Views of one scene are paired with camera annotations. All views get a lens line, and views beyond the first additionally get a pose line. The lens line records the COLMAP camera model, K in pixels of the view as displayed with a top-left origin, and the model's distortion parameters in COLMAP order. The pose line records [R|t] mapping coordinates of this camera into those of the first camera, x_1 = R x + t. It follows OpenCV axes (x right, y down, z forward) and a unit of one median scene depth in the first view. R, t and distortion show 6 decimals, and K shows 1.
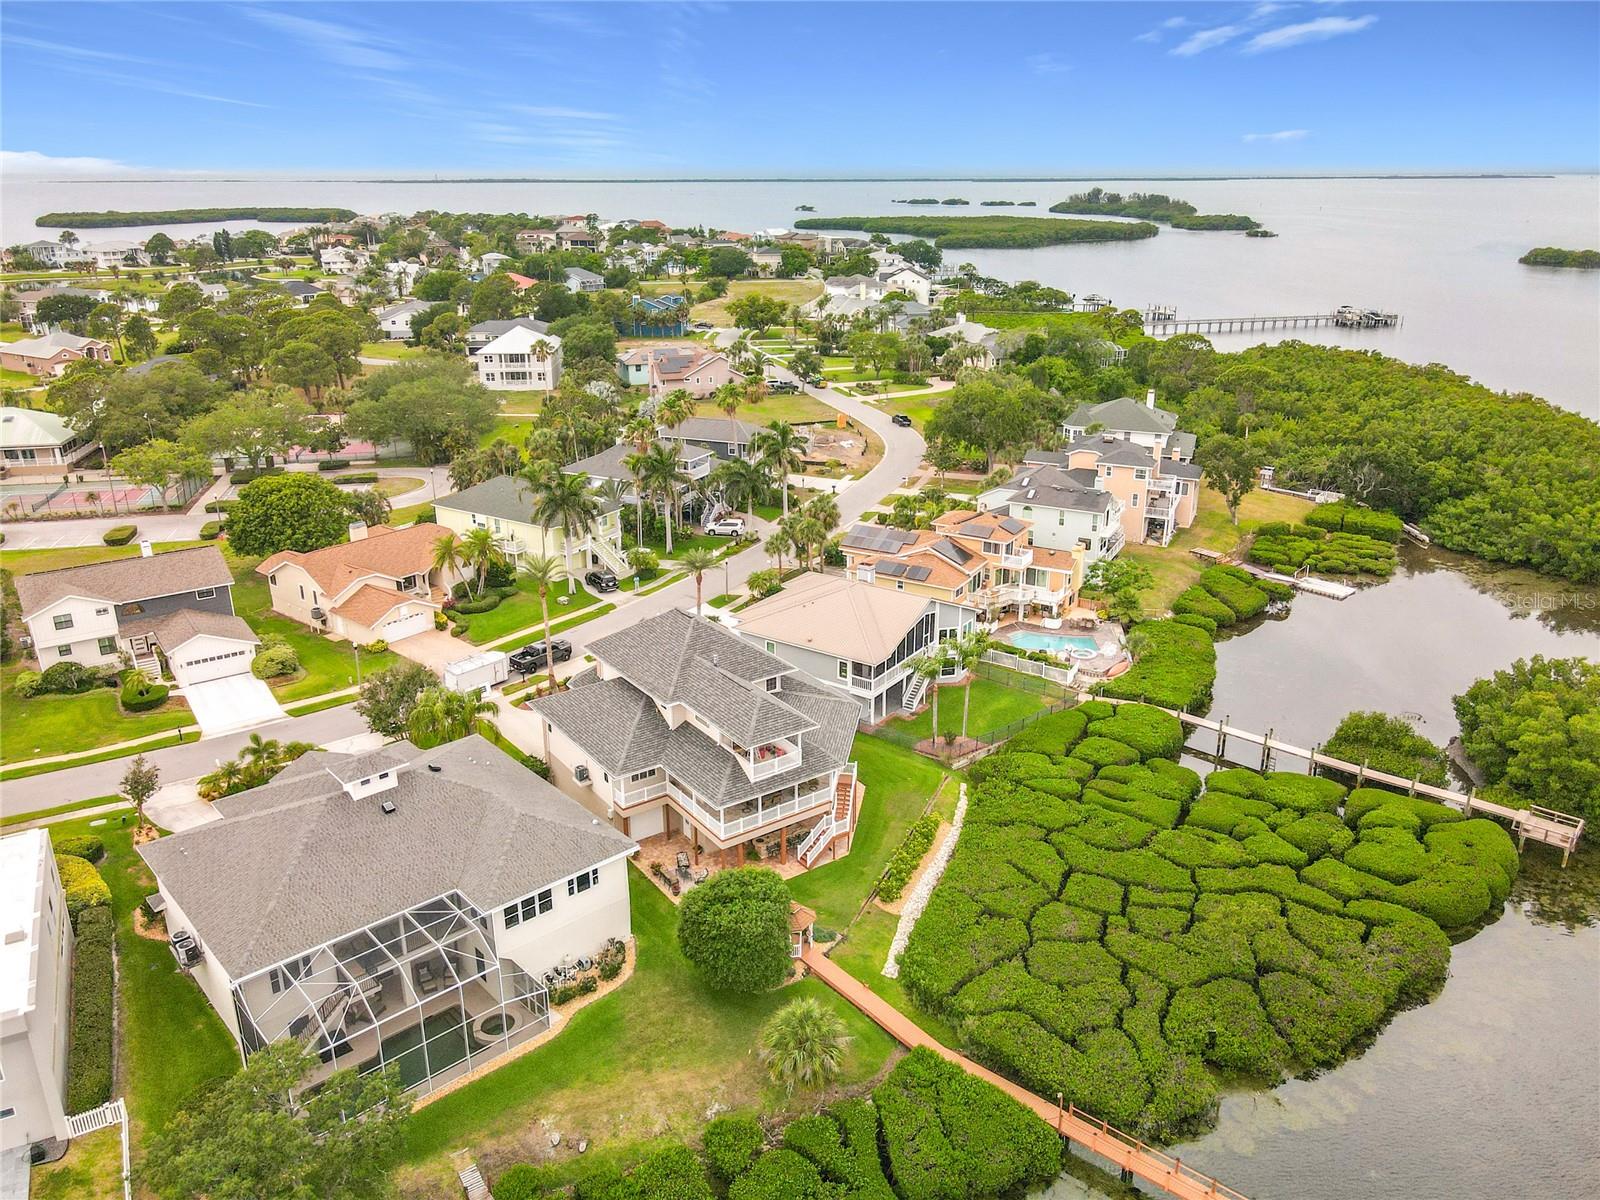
lens RADIAL K [[1158.6, 0, 803.6], [0, 1158.6, 638.0], [0, 0, 1]] dist [-0.003879, 0.033898]
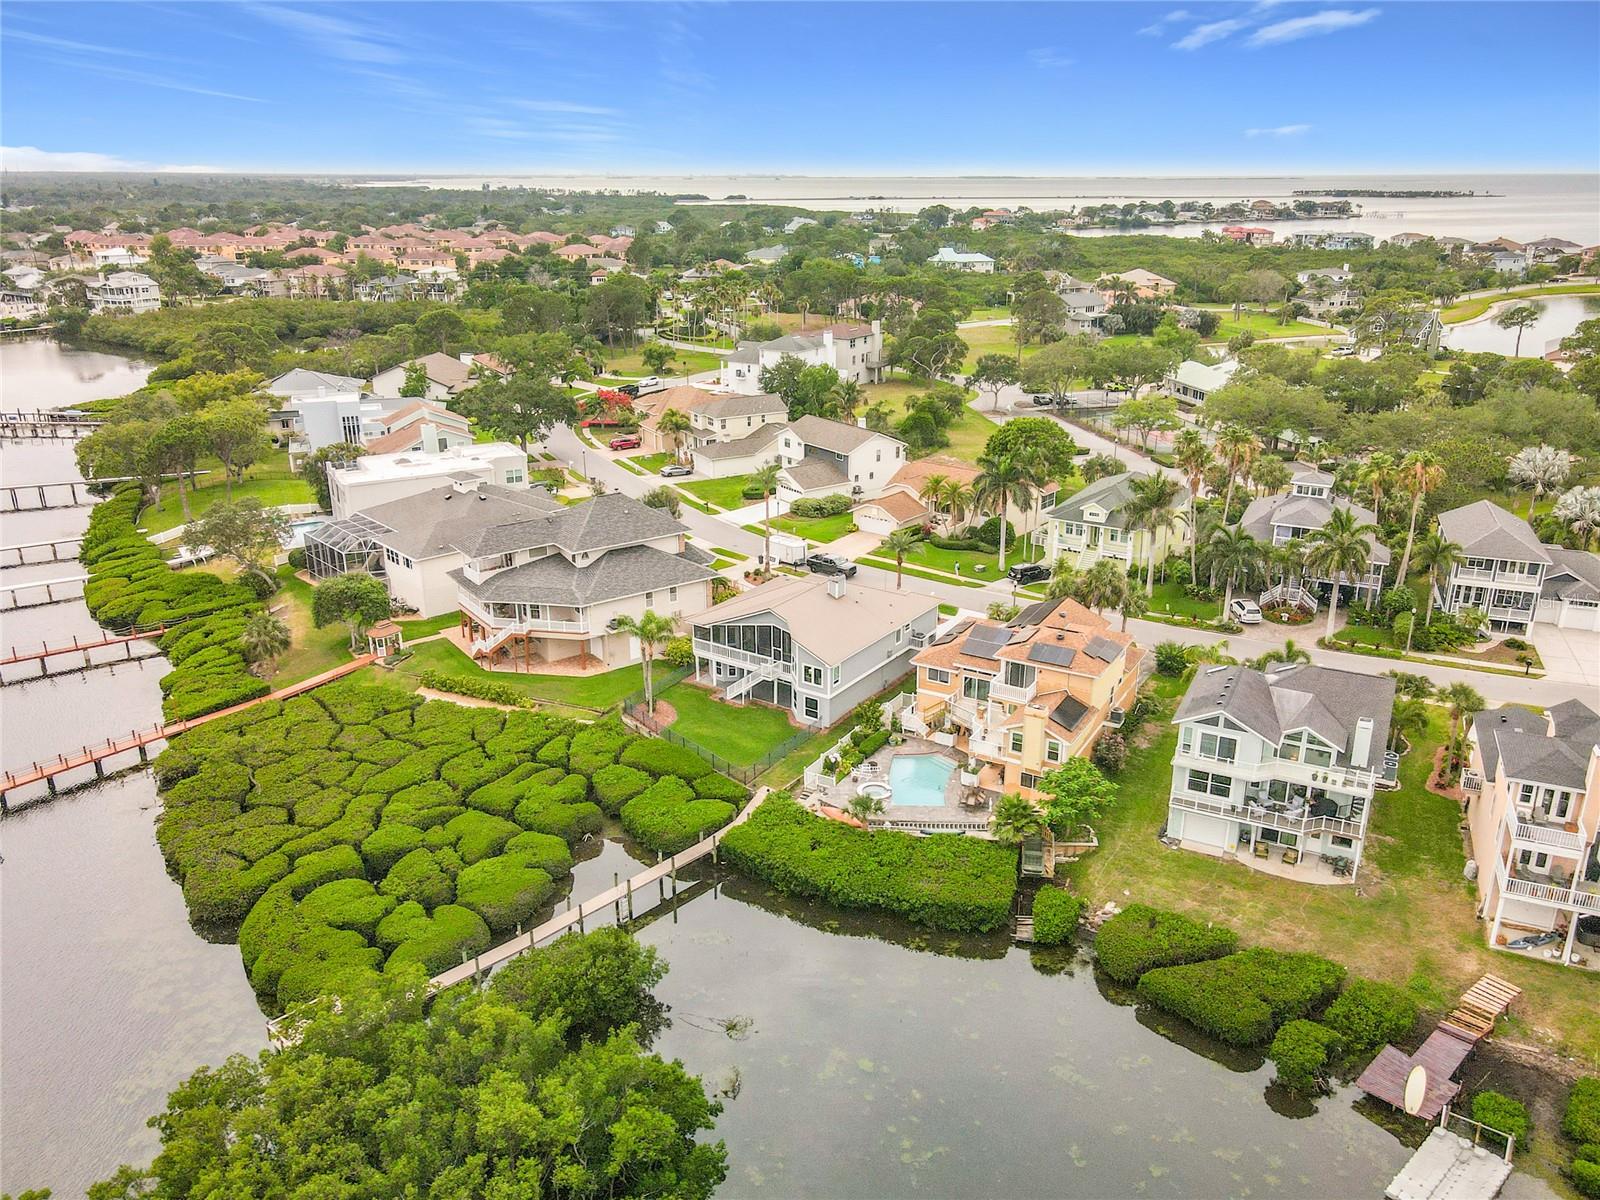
lens RADIAL K [[1183.0, 0, 800.0], [0, 1183.0, 600.0], [0, 0, 1]] dist [0.000267, 0.034448]
pose [[0.001759, 0.339419, -0.940634, 0.731761], [-0.372523, 0.873153, 0.314372, -0.254446], [0.928021, 0.349855, 0.127977, 0.633285]]
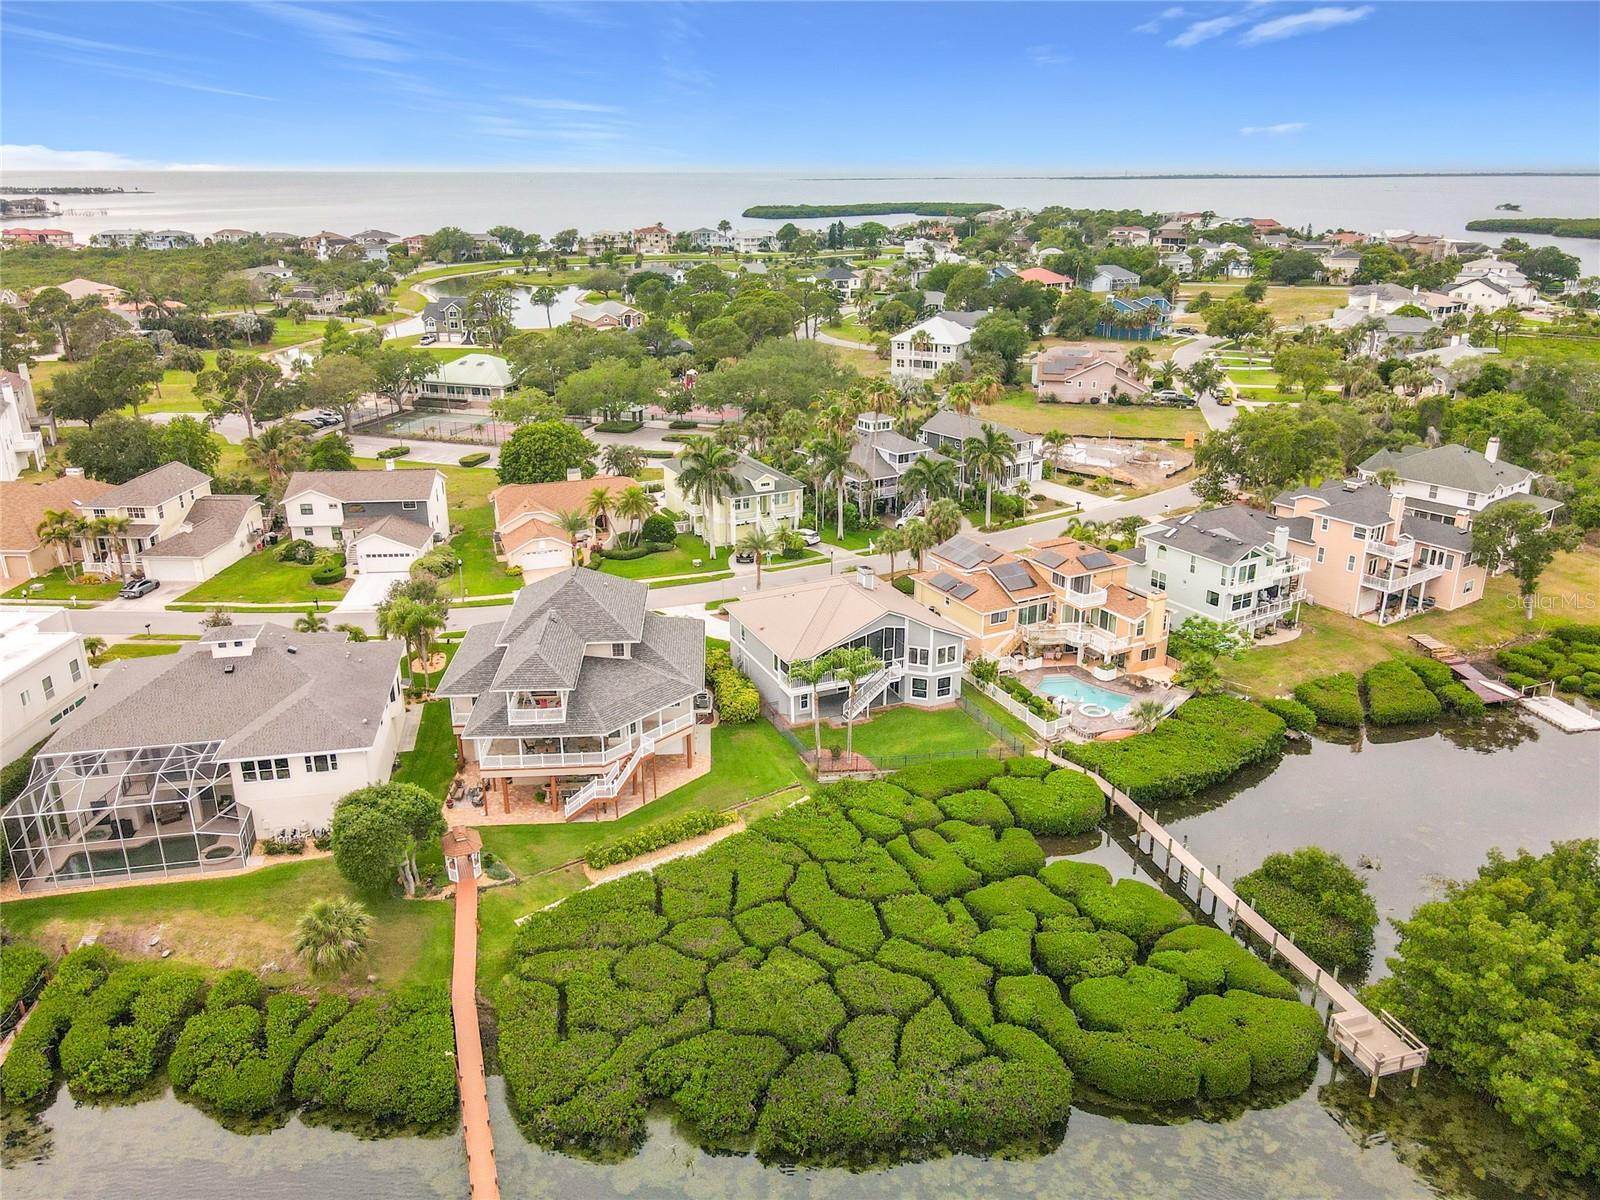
lens RADIAL K [[1183.0, 0, 800.0], [0, 1183.0, 600.0], [0, 0, 1]] dist [0.000267, 0.034448]
pose [[0.853353, 0.177999, -0.490005, 0.372110], [-0.193790, 0.980862, 0.018818, -0.033427], [0.483977, 0.078900, 0.871517, 0.077857]]
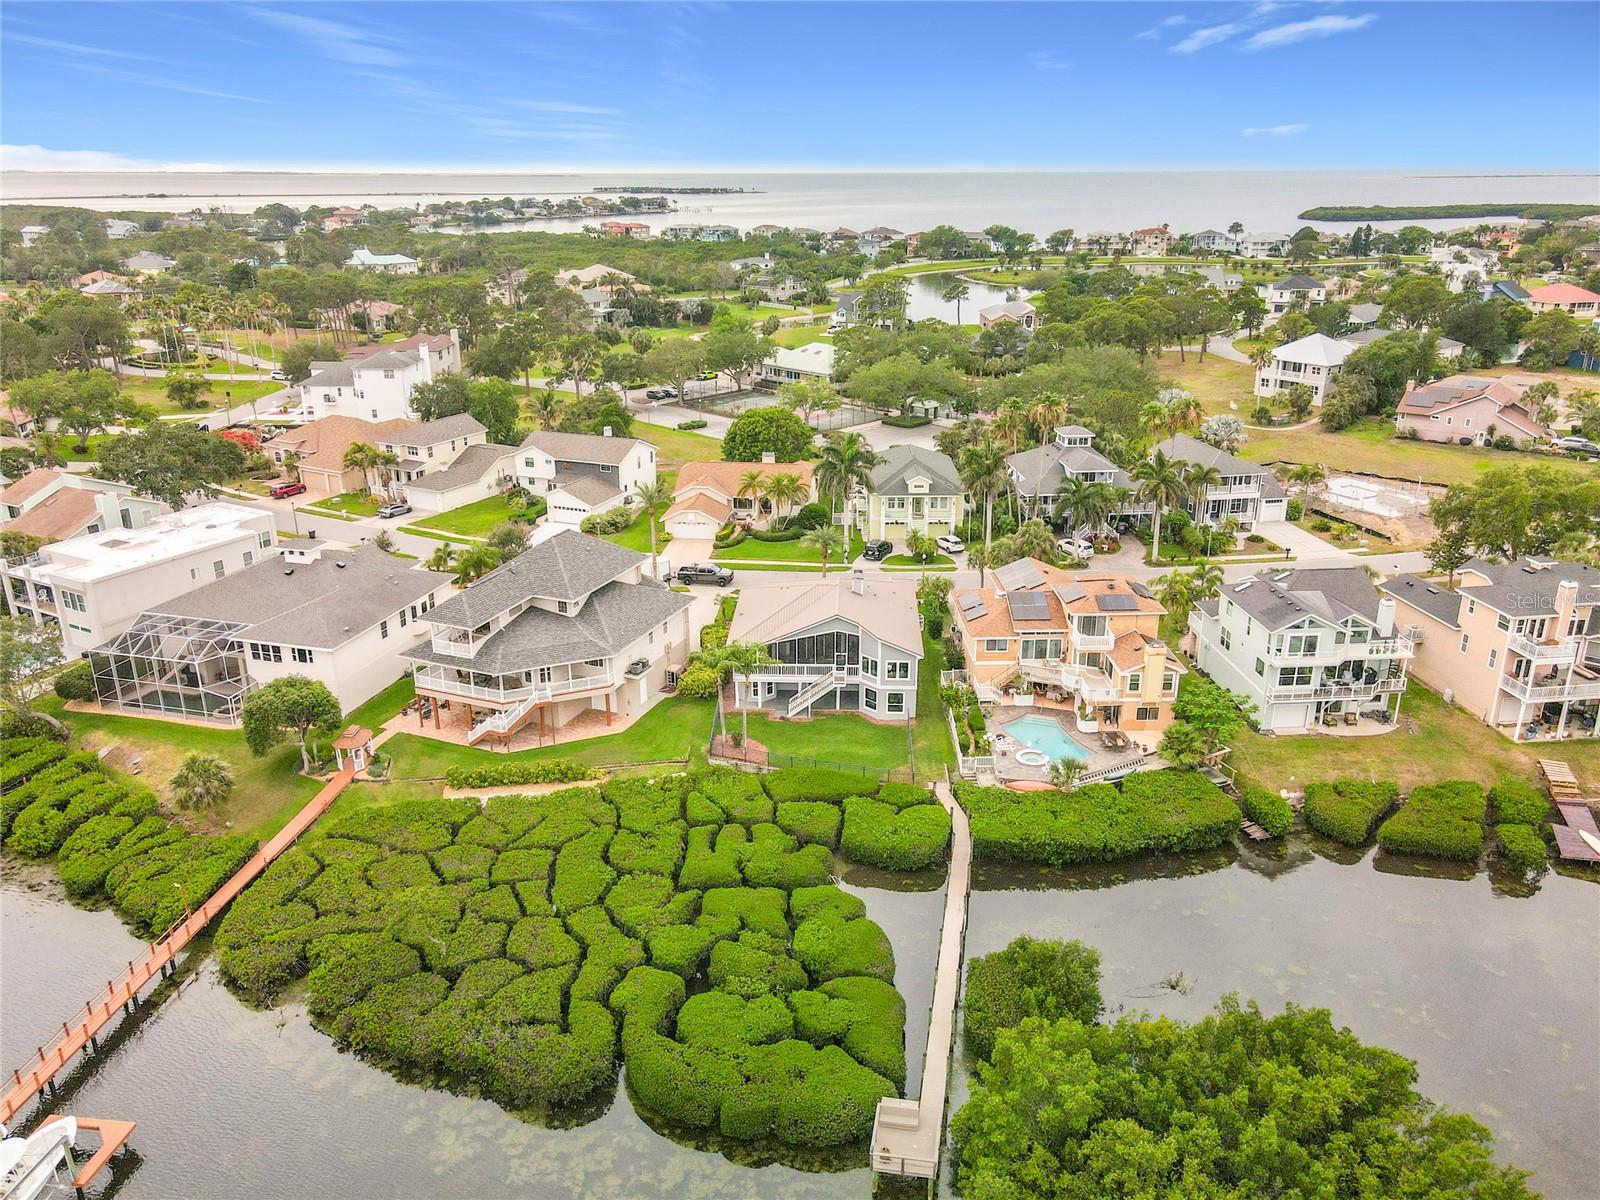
lens RADIAL K [[1180.8, 0, 798.0], [0, 1180.8, 590.7], [0, 0, 1]] dist [0.000209, 0.046728]
pose [[0.529235, 0.284145, -0.799482, 0.613313], [-0.314455, 0.940843, 0.126226, -0.117432], [0.788053, 0.184598, 0.587278, 0.281949]]
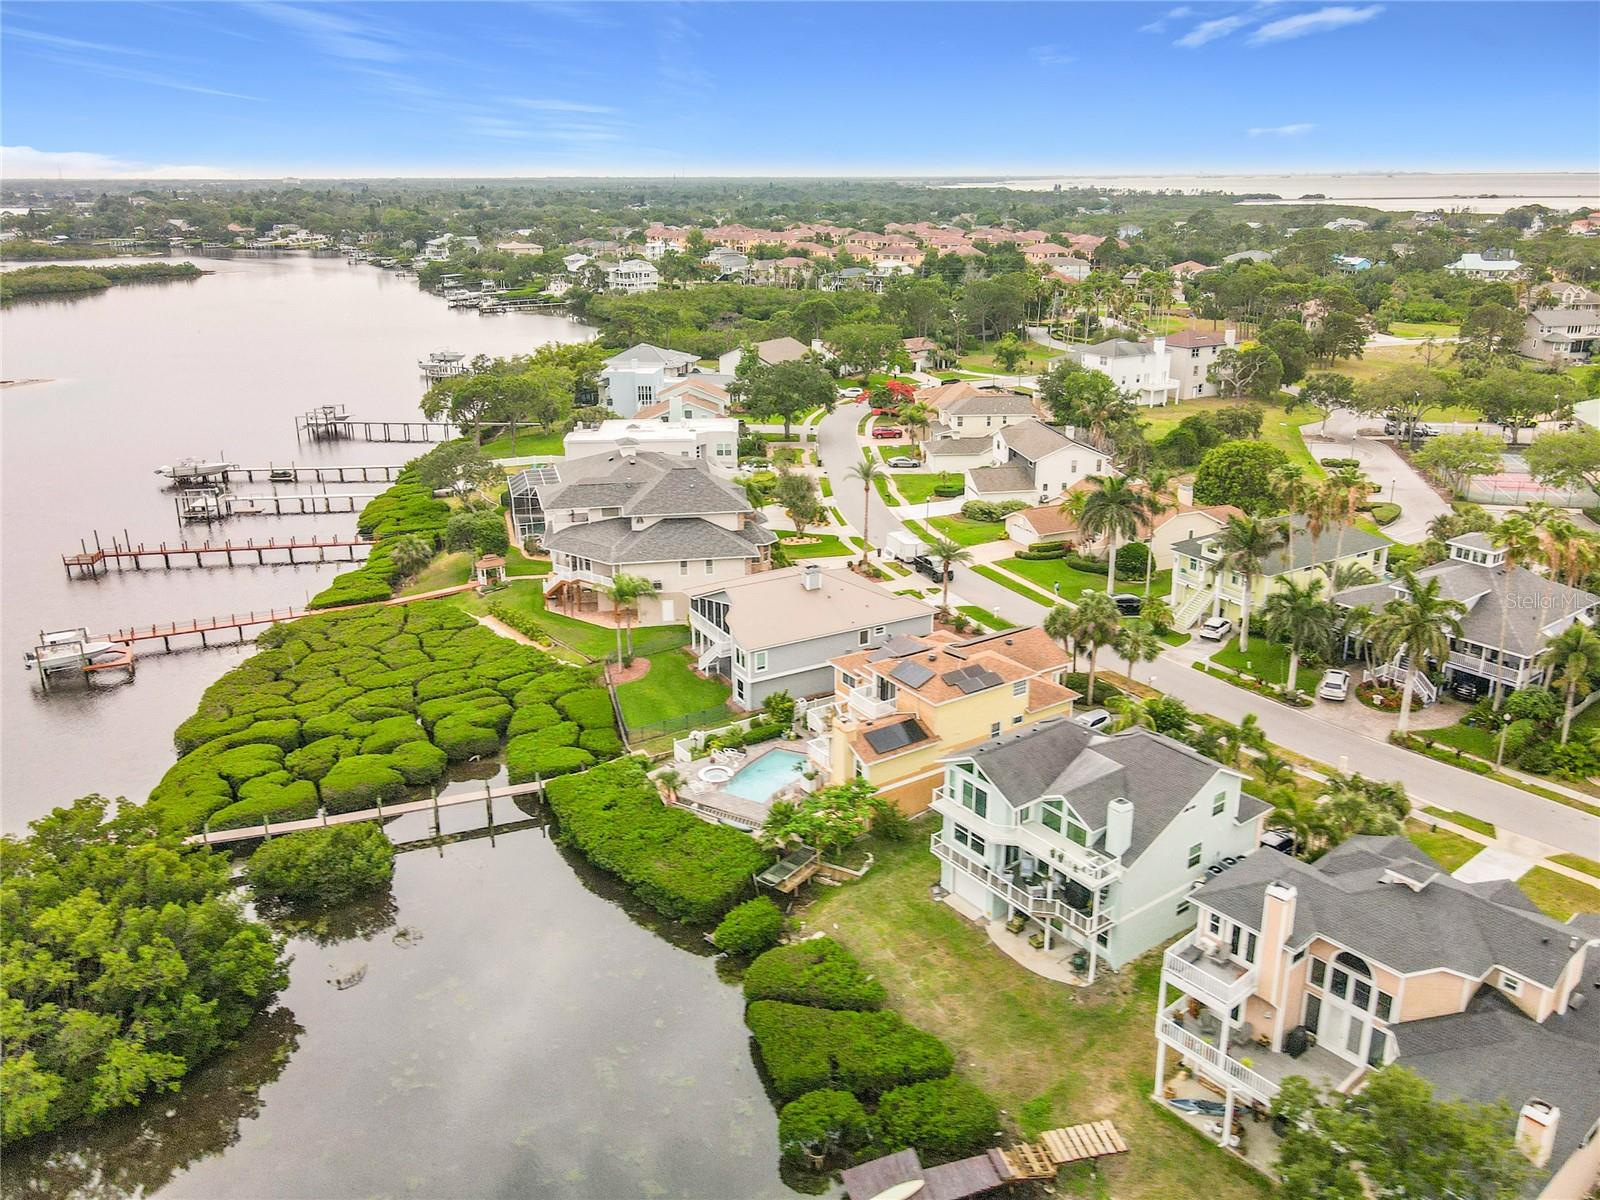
lens RADIAL K [[1155.1, 0, 800.0], [0, 1155.1, 600.0], [0, 0, 1]] dist [0.029348, -0.000979]
pose [[-0.446545, 0.309289, -0.839606, 0.653052], [-0.329866, 0.815357, 0.475796, -0.370069], [0.831737, 0.489422, -0.262069, 0.935261]]
